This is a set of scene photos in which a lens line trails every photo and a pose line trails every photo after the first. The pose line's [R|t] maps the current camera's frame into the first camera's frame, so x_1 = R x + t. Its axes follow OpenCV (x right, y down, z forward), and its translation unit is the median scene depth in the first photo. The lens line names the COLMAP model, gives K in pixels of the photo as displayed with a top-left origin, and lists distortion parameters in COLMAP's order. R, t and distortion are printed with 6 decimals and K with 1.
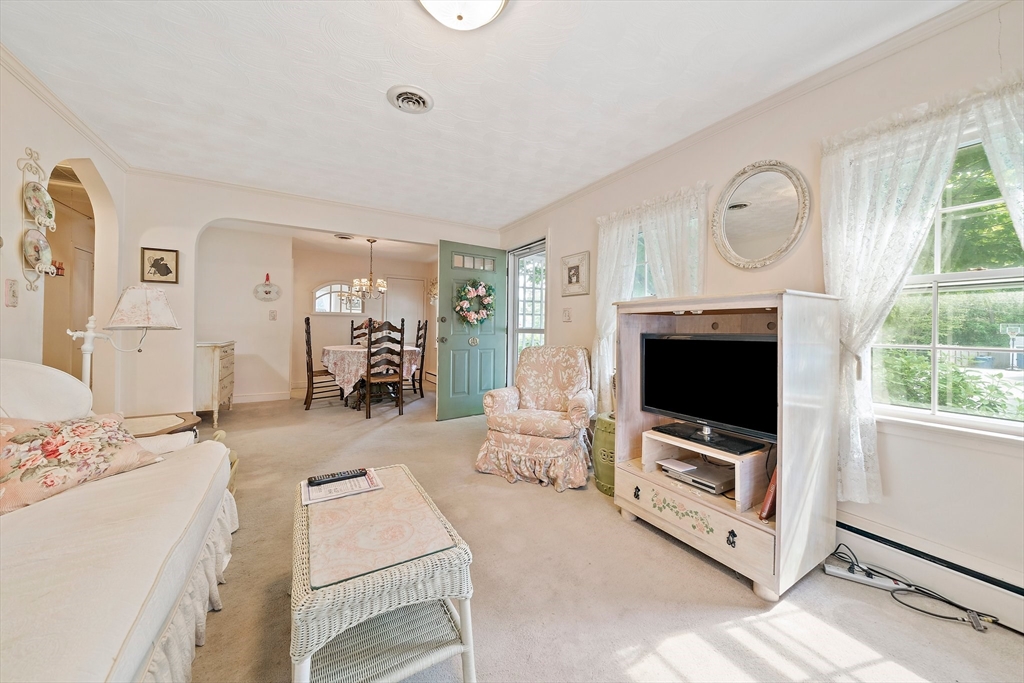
lens RADIAL K [[362.0, 0, 516.1], [0, 362.0, 322.3], [0, 0, 1]] dist [-0.000326, -0.000044]
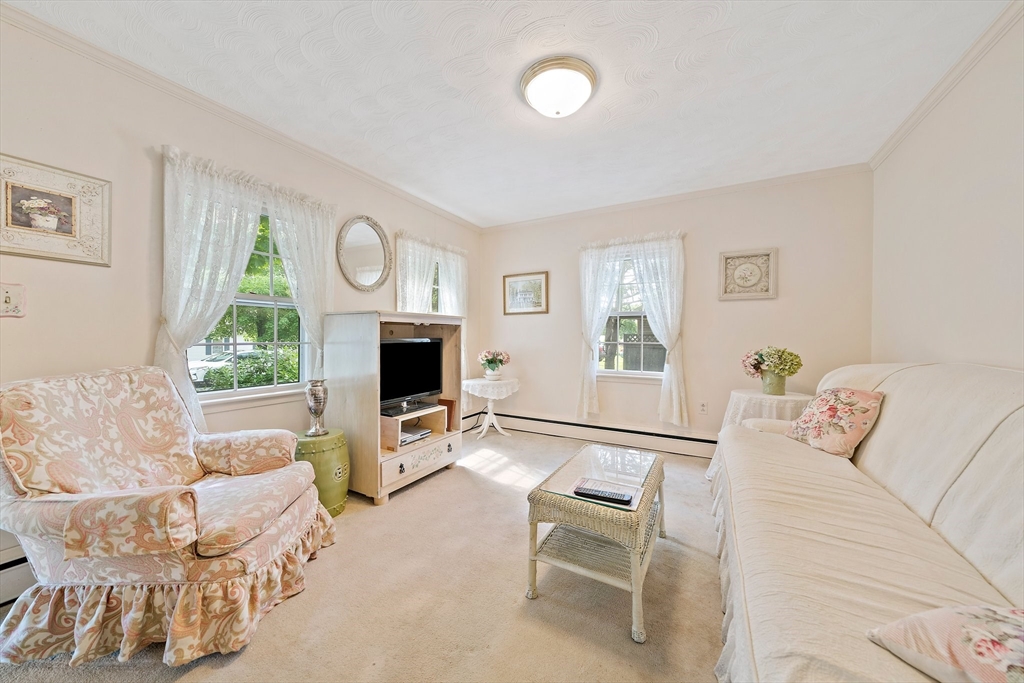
lens RADIAL K [[362.2, 0, 515.7], [0, 362.2, 332.6], [0, 0, 1]] dist [-0.001360, -0.000128]
pose [[-0.509569, -0.003762, 0.860422, -0.514459], [-0.025200, 0.999627, -0.010554, 0.006892], [-0.860061, -0.027061, -0.509473, 0.730706]]
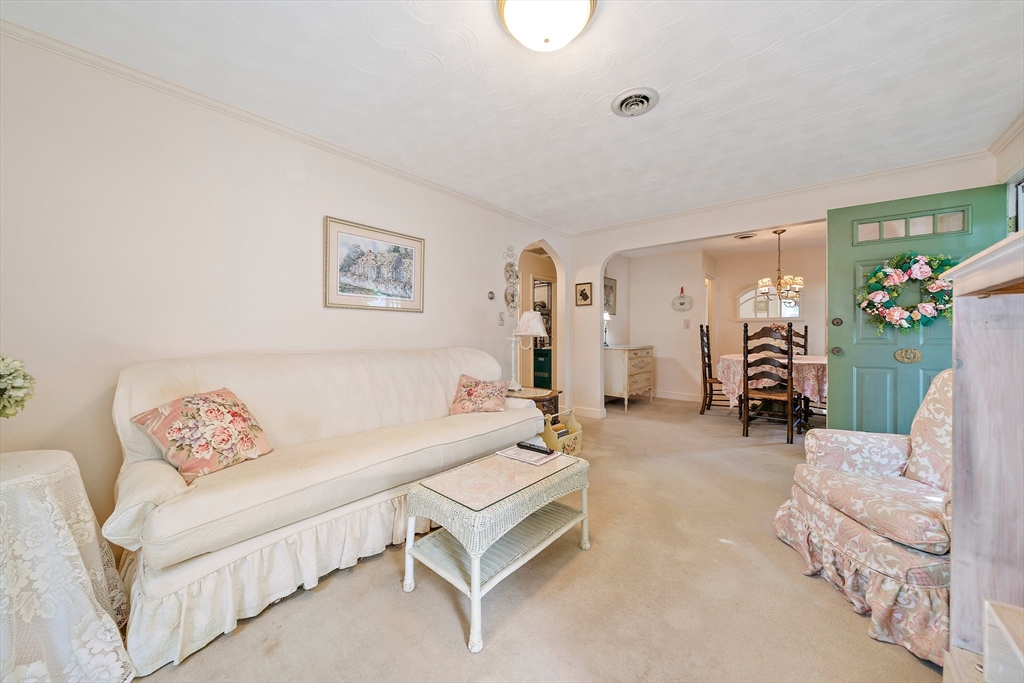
lens RADIAL K [[362.2, 0, 515.7], [0, 362.2, 332.6], [0, 0, 1]] dist [-0.001360, -0.000128]
pose [[0.314503, -0.011902, -0.949182, 0.319860], [0.019674, 0.999788, -0.006018, 0.005921], [0.949053, -0.016781, 0.314670, 0.227434]]
